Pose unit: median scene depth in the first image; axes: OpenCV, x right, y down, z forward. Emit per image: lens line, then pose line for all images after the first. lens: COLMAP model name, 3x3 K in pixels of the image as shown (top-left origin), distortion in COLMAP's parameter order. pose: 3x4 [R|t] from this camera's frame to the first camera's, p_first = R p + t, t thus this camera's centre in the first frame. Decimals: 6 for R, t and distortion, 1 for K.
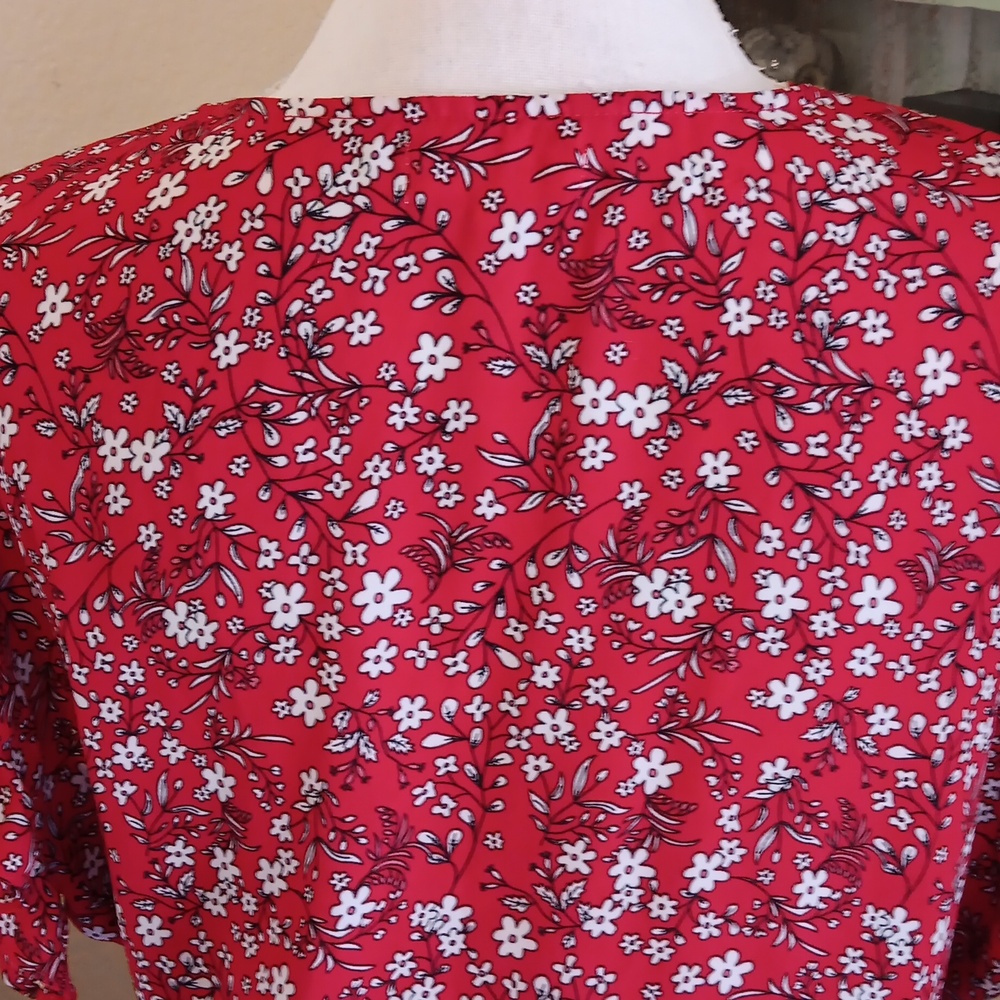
lens RADIAL K [[1716.2, 0, 506.6], [0, 1716.2, 501.5], [0, 0, 1]] dist [0.204274, -0.655714]
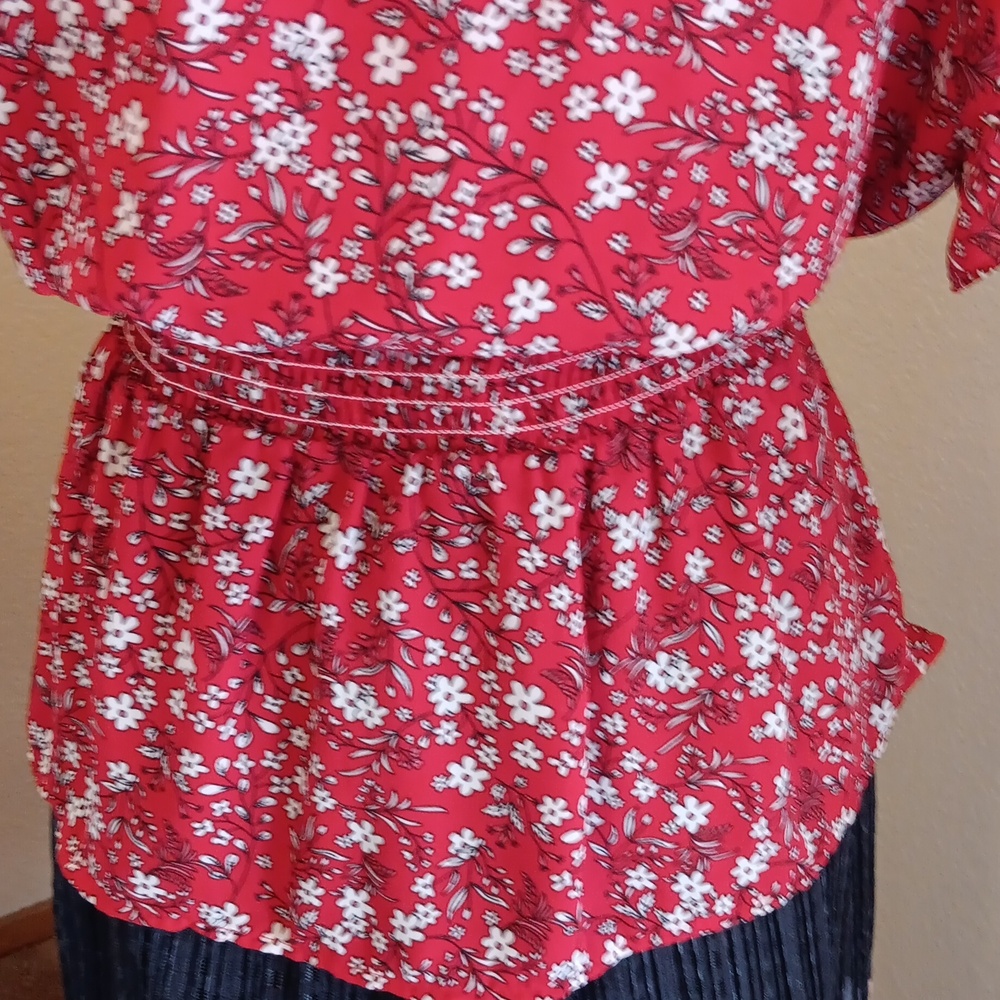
lens RADIAL K [[1716.2, 0, 506.6], [0, 1716.2, 501.5], [0, 0, 1]] dist [0.204274, -0.655714]
pose [[0.999510, -0.020815, 0.023388, 0.041406], [0.015966, 0.981436, 0.191123, 0.320978], [-0.026932, -0.190656, 0.981287, 0.075505]]
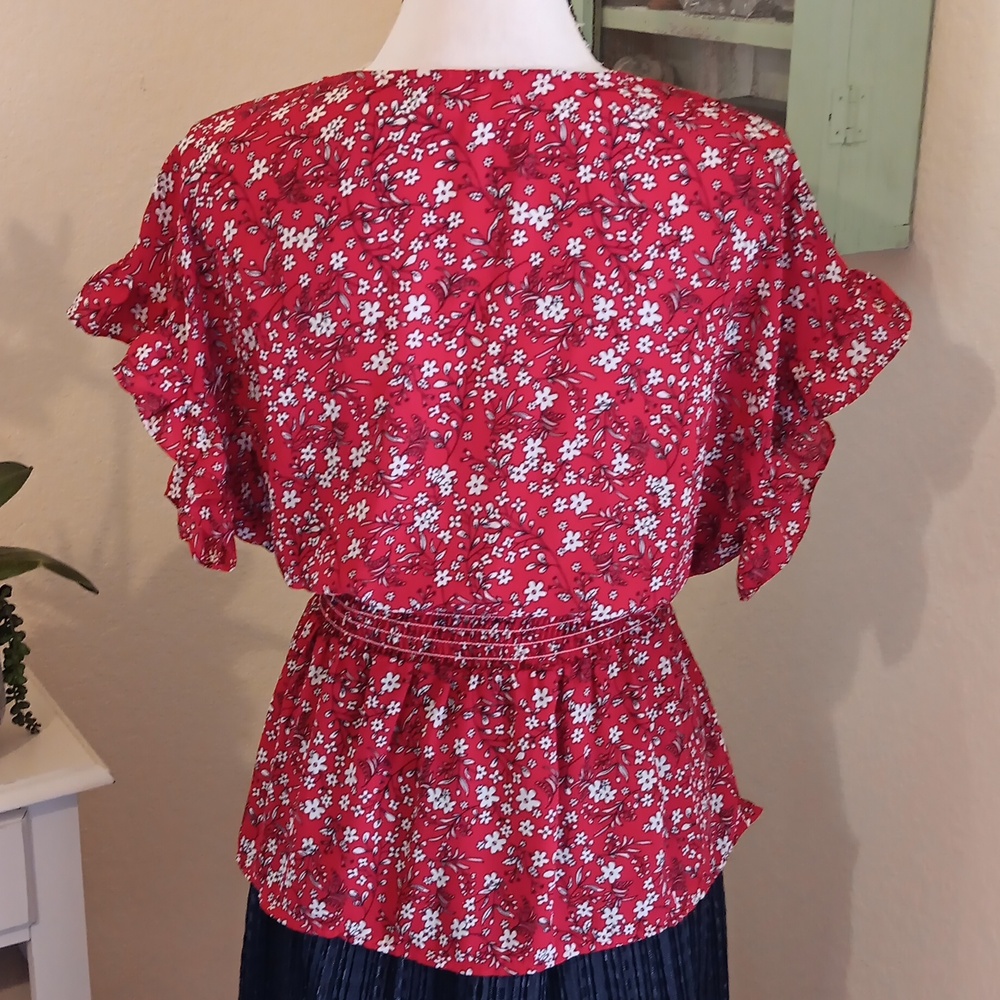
lens RADIAL K [[1716.2, 0, 506.6], [0, 1716.2, 501.5], [0, 0, 1]] dist [0.204274, -0.655714]
pose [[0.999152, 0.013707, 0.038817, -0.040888], [-0.012645, 0.999542, -0.027480, 0.343760], [-0.039176, 0.026966, 0.998868, -1.088343]]
